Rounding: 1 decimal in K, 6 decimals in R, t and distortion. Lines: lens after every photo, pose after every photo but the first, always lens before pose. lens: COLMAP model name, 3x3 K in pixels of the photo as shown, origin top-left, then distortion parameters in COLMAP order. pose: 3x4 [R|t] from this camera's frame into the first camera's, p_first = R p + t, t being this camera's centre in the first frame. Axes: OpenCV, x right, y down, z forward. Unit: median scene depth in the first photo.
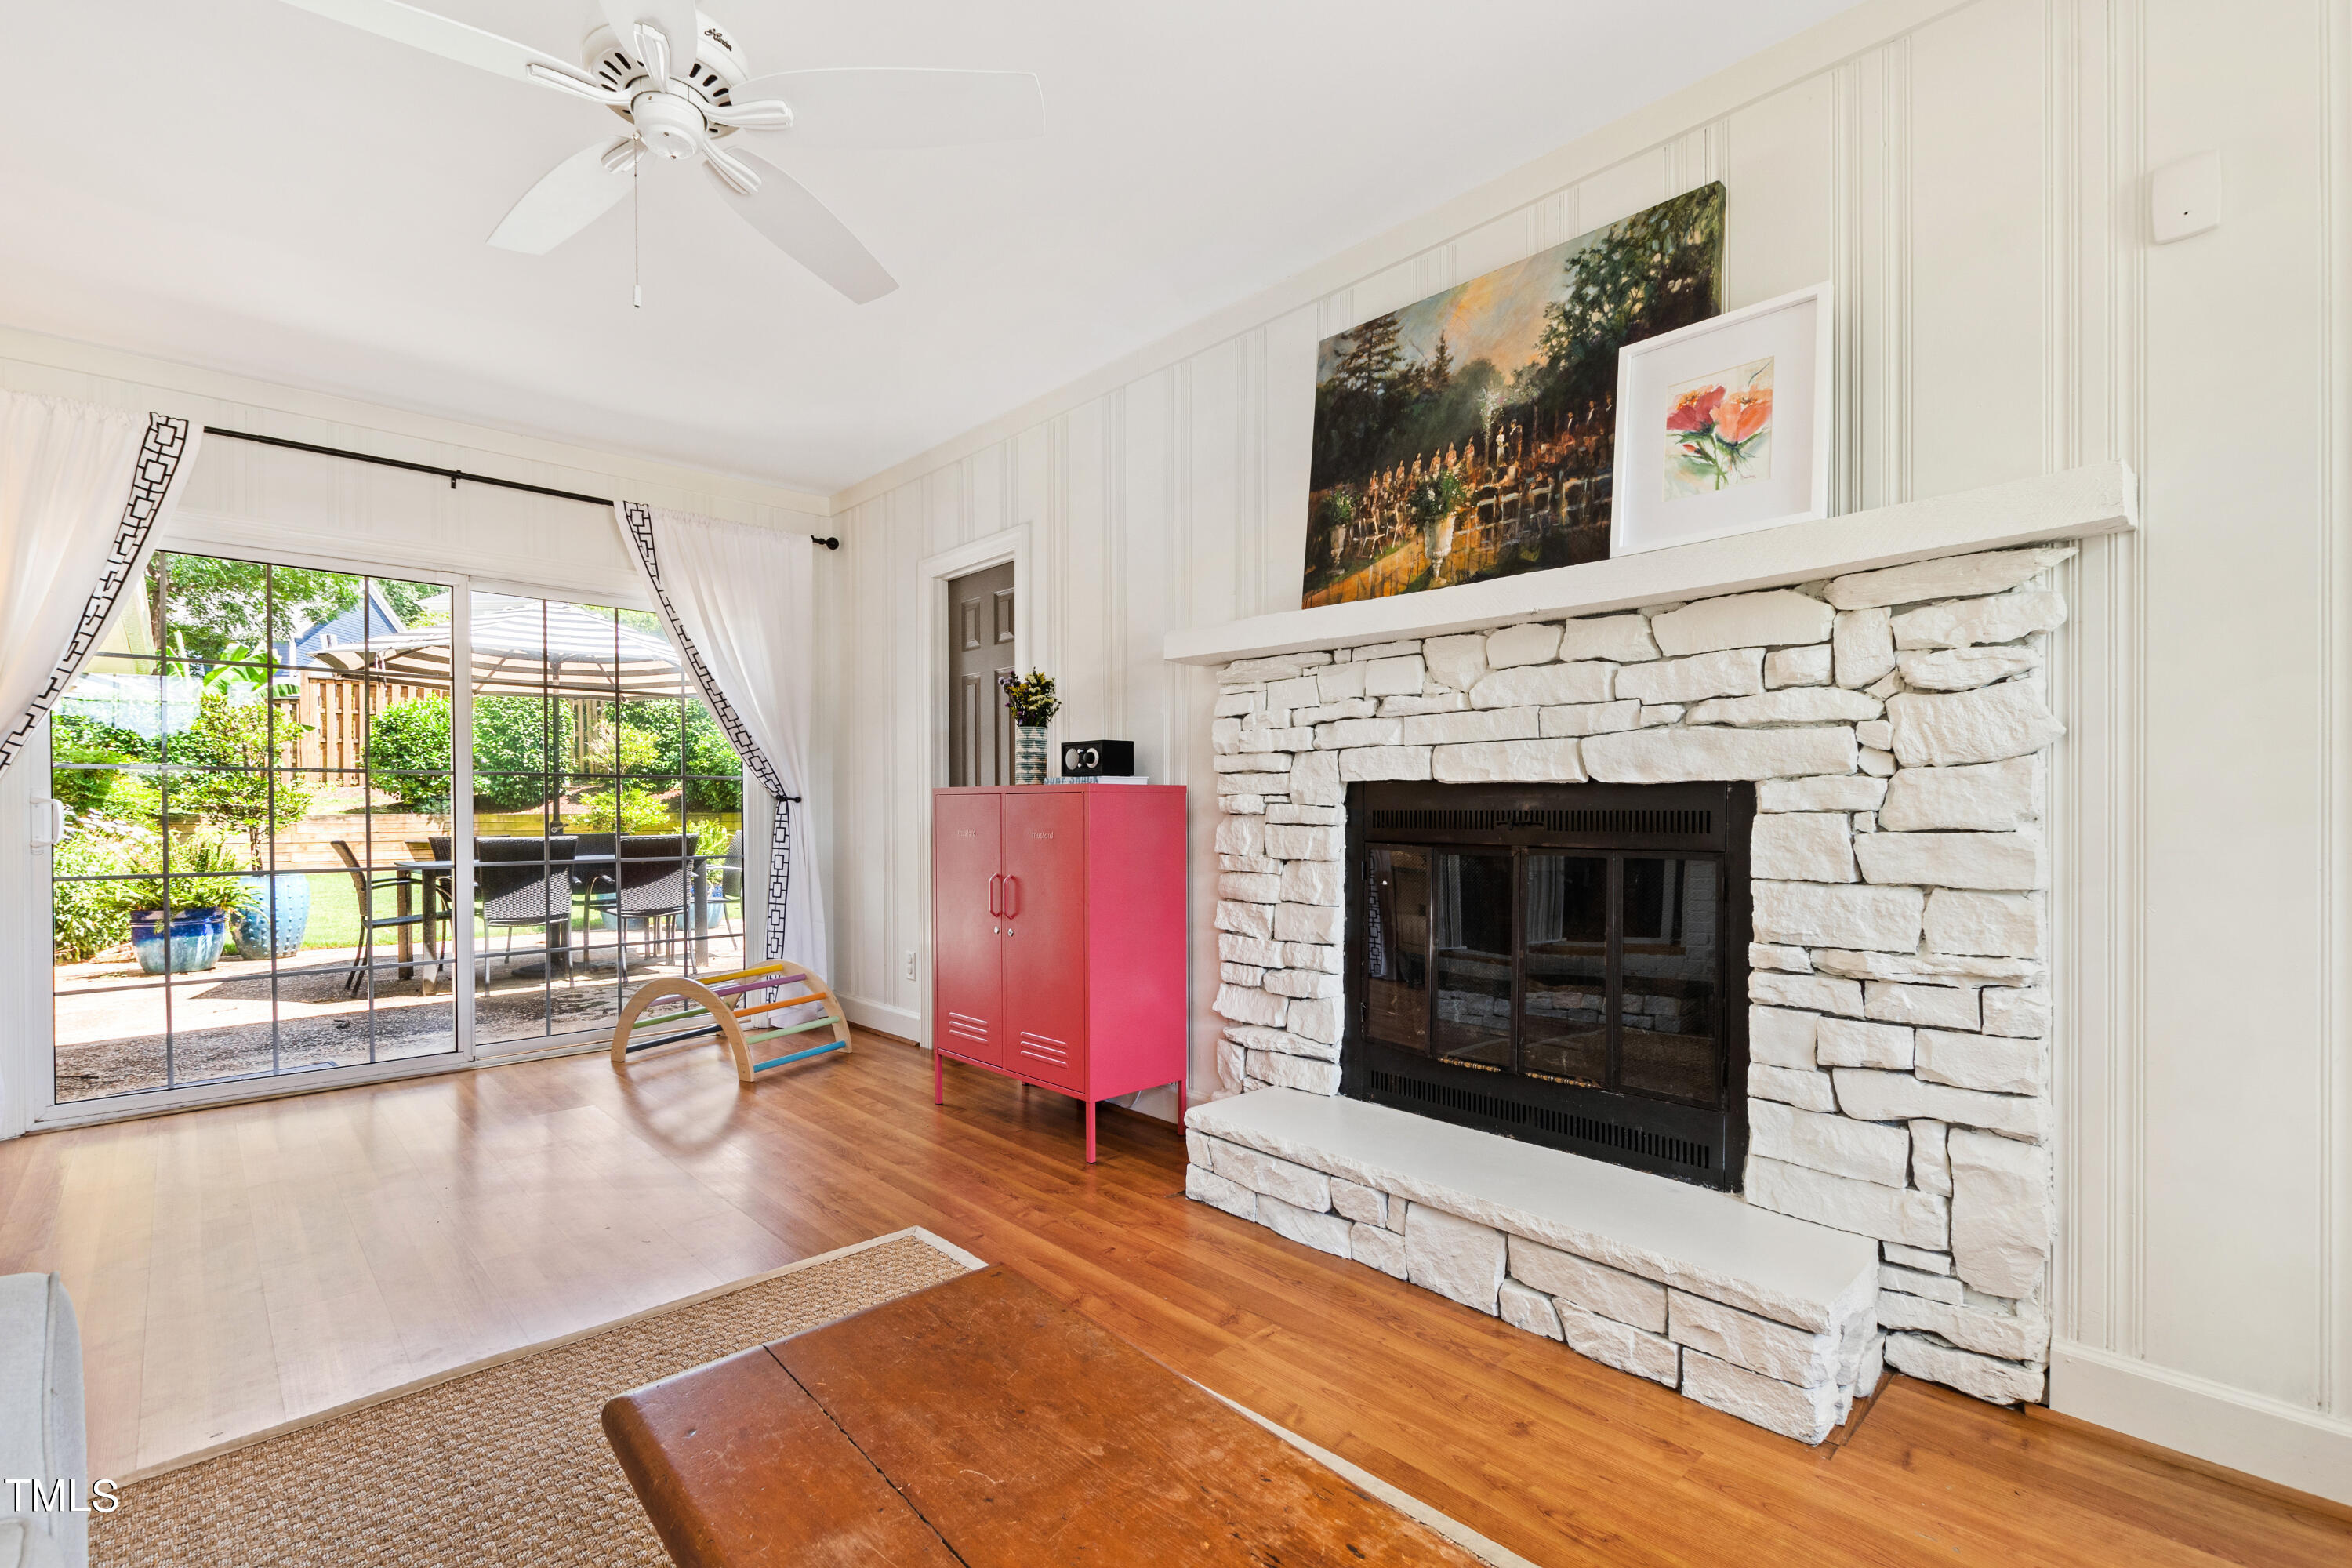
lens RADIAL K [[1057.1, 0, 1169.7], [0, 1057.1, 819.1], [0, 0, 1]] dist [0.001869, 0.000306]
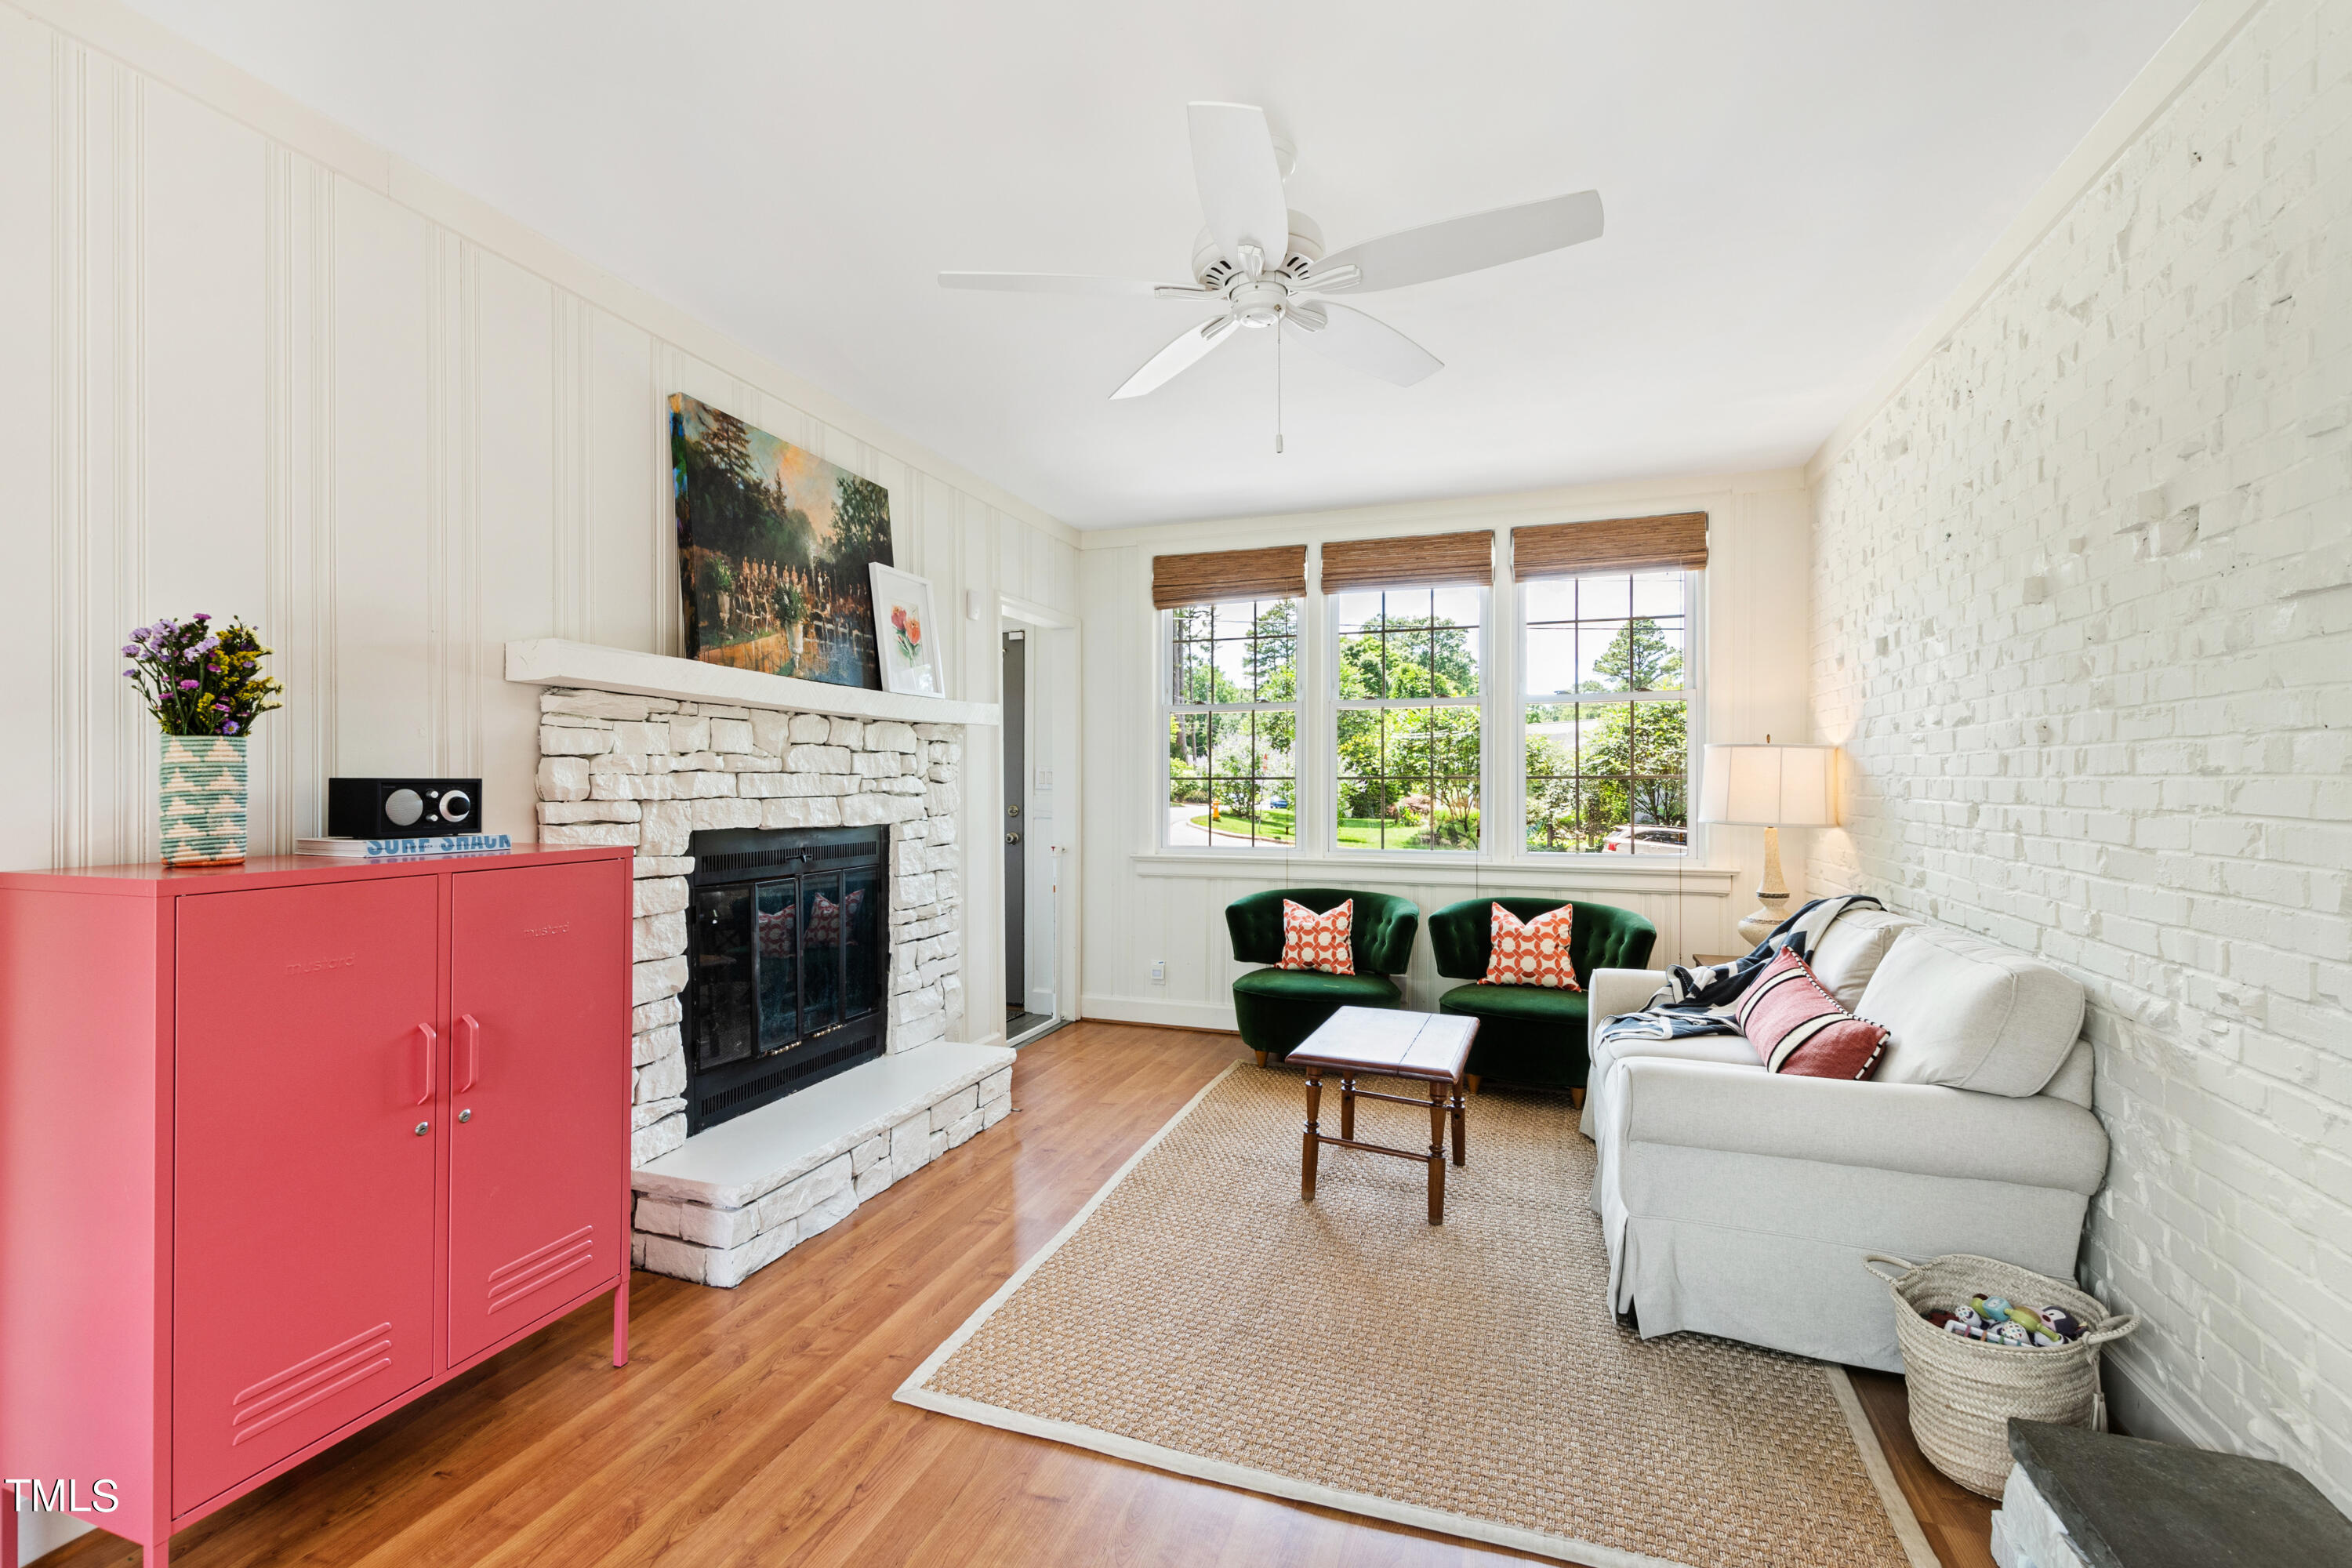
lens RADIAL K [[1036.0, 0, 1159.7], [0, 1036.0, 767.2], [0, 0, 1]] dist [-0.000779, 0.000156]
pose [[-0.463434, 0.014098, 0.886019, -1.035259], [0.008073, 0.999899, -0.011688, -0.089760], [-0.886095, 0.001736, -0.463501, 1.168054]]
